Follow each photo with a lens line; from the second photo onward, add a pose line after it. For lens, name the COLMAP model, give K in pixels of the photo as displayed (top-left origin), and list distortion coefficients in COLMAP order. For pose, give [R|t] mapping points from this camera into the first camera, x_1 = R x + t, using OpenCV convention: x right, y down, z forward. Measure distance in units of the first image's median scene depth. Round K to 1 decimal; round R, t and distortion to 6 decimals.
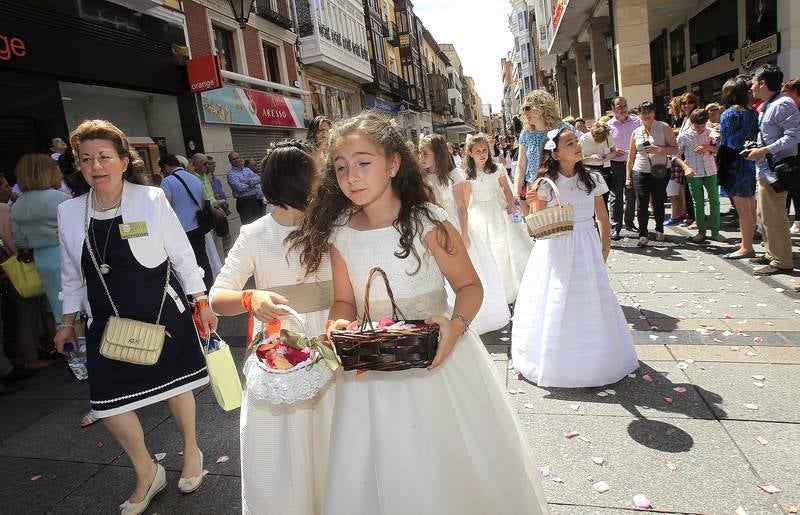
lens RADIAL K [[496.7, 0, 377.6], [0, 496.7, 240.5], [0, 0, 1]] dist [-0.081424, 0.036742]
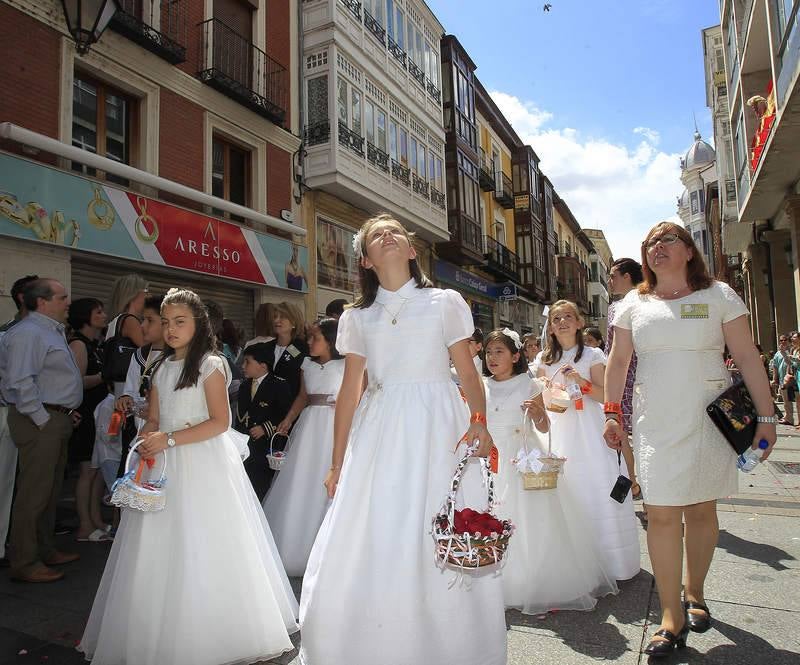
lens RADIAL K [[570.3, 0, 398.9], [0, 570.3, 336.8], [0, 0, 1]] dist [-0.087639, 0.033363]
pose [[0.975134, 0.094027, -0.200680, 0.093921], [-0.133230, 0.972349, -0.191798, -0.050131], [0.177097, 0.213766, 0.960698, 0.318029]]
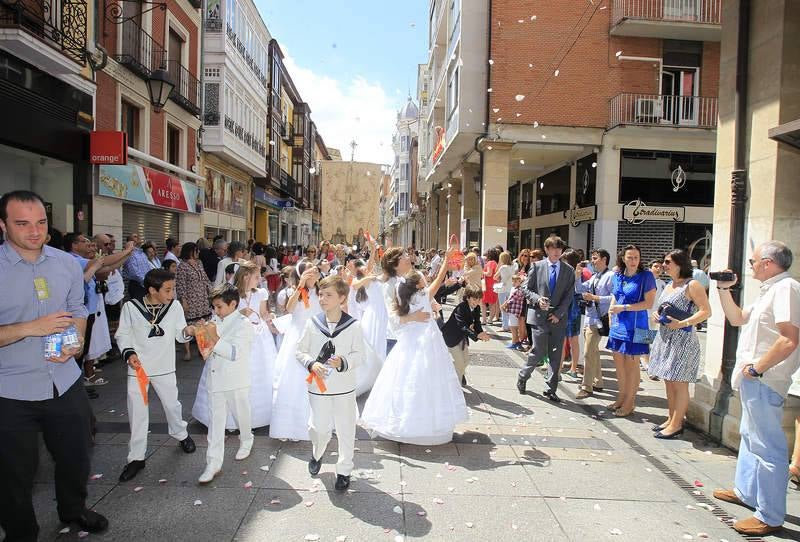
lens RADIAL K [[491.1, 0, 403.5], [0, 491.1, 272.8], [0, 0, 1]] dist [-0.081250, 0.040848]
pose [[0.939867, 0.136701, 0.312990, -0.032323], [-0.096637, 0.985397, -0.140192, -0.007461], [-0.327583, 0.101515, 0.939353, -0.041637]]
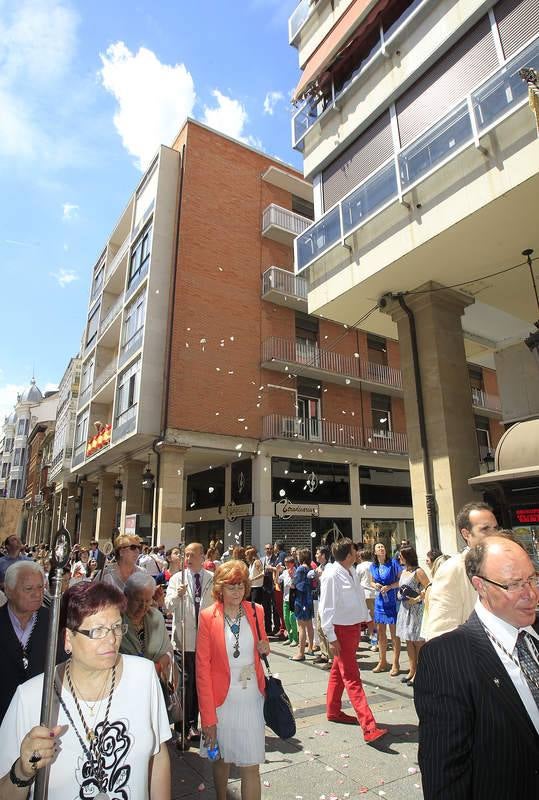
lens RADIAL K [[491.1, 0, 277.2], [0, 491.1, 395.0], [0, 0, 1]] dist [-0.081250, 0.040848]
pose [[0.648148, 0.334318, 0.684204, -0.186062], [0.044855, 0.880158, -0.472557, 0.003922], [-0.760192, 0.336977, 0.555477, -0.034141]]
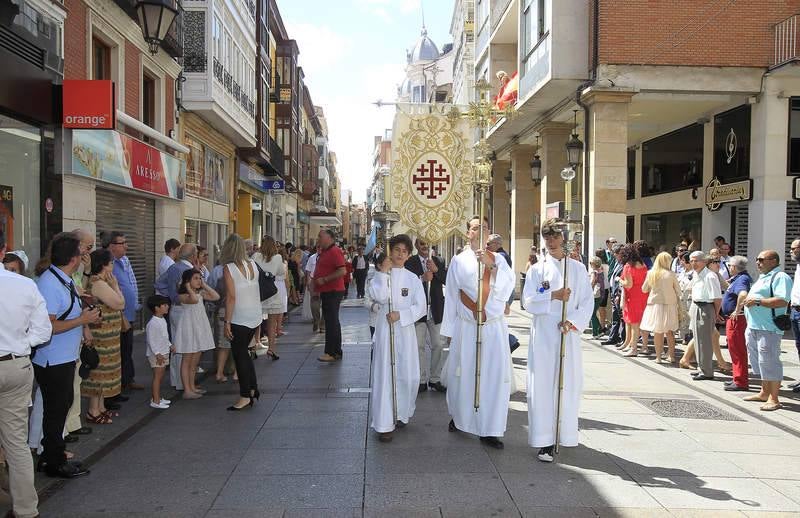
lens RADIAL K [[693.3, 0, 395.5], [0, 693.3, 267.2], [0, 0, 1]] dist [-0.030094, 0.024422]
pose [[0.941327, 0.127457, 0.312502, -0.118842], [-0.080723, 0.984099, -0.158218, -0.003527], [-0.327699, 0.123709, 0.936648, 0.002481]]
